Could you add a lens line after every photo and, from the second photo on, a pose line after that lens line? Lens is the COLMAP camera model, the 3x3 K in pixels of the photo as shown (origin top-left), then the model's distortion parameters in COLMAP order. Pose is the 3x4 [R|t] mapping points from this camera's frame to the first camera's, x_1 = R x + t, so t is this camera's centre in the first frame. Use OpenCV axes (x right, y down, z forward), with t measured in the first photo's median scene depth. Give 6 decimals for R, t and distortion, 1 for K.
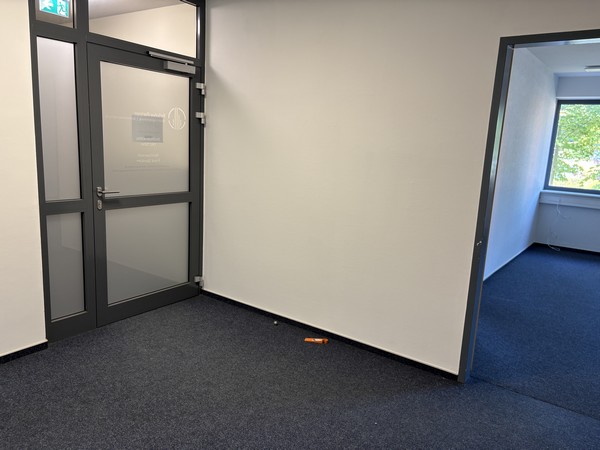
lens RADIAL K [[435.0, 0, 303.0], [0, 435.0, 222.1], [0, 0, 1]] dist [0.000221, -0.000517]
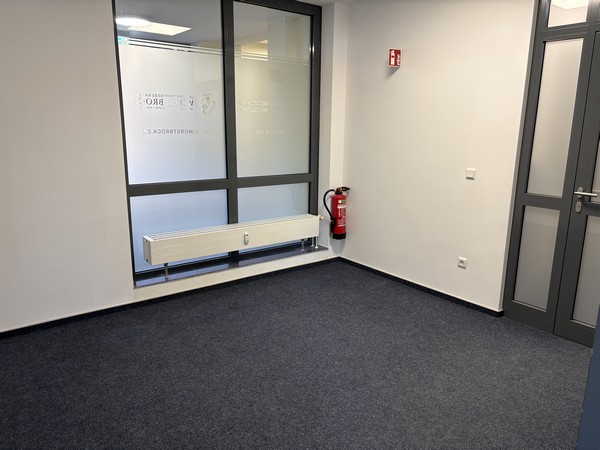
lens RADIAL K [[453.2, 0, 302.1], [0, 453.2, 222.4], [0, 0, 1]] dist [0.001402, 0.001053]
pose [[-0.309137, 0.139735, -0.940696, 0.671108], [-0.190939, 0.959886, 0.205333, -0.102414], [0.931653, 0.243091, -0.270055, 0.783640]]
